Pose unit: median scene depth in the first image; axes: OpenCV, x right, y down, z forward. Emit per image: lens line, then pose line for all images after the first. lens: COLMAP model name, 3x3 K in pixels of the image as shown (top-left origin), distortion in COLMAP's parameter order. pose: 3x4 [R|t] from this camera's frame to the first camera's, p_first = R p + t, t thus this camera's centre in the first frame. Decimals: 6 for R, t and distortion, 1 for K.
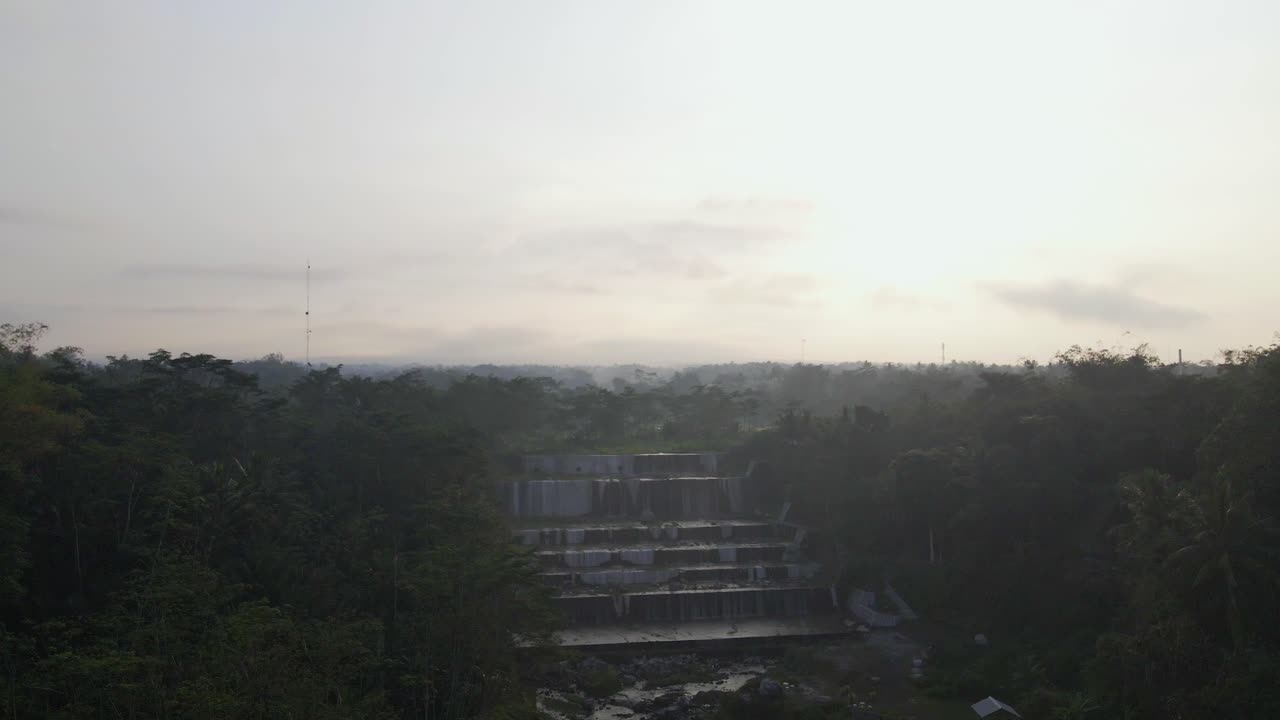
lens RADIAL K [[937.1, 0, 640.0], [0, 937.1, 360.0], [0, 0, 1]] dist [0.004172, 0.002302]
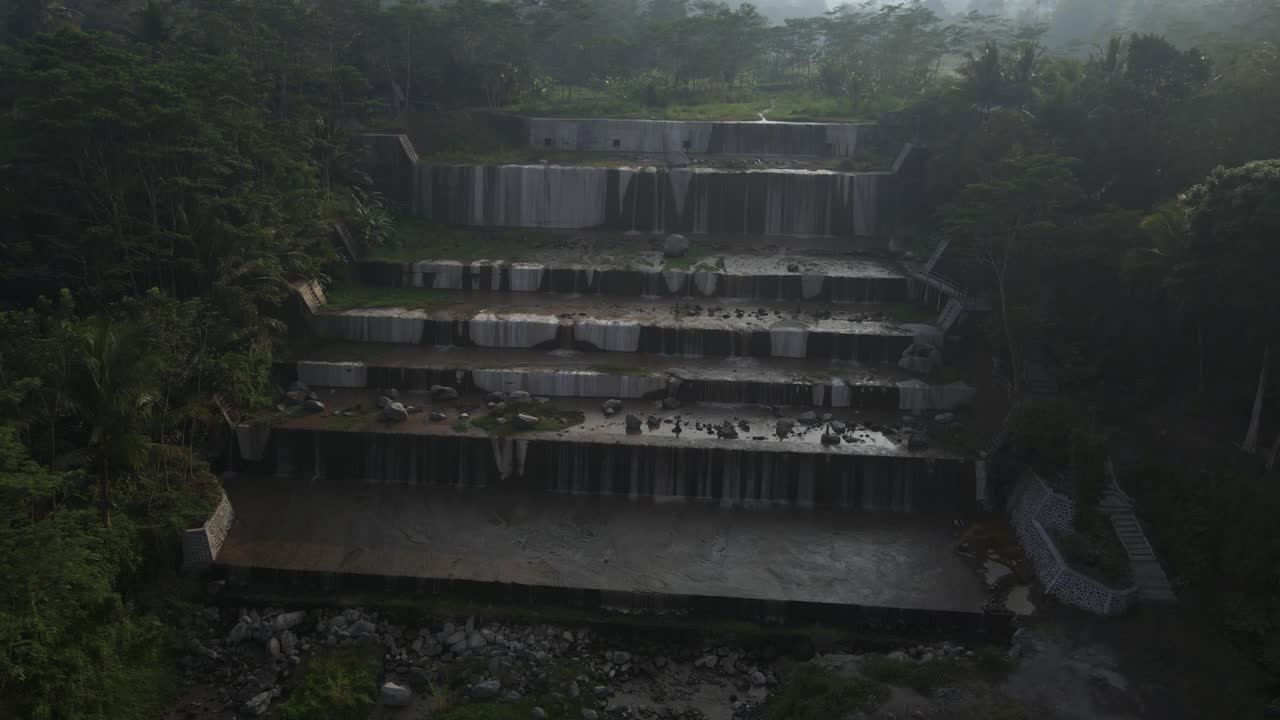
lens RADIAL K [[937.1, 0, 640.0], [0, 937.1, 360.0], [0, 0, 1]] dist [0.004172, 0.002302]
pose [[0.965494, 0.096272, -0.241976, 0.135571], [-0.000601, 0.929983, 0.367601, 0.030212], [0.260423, -0.354771, 0.897952, 0.511847]]
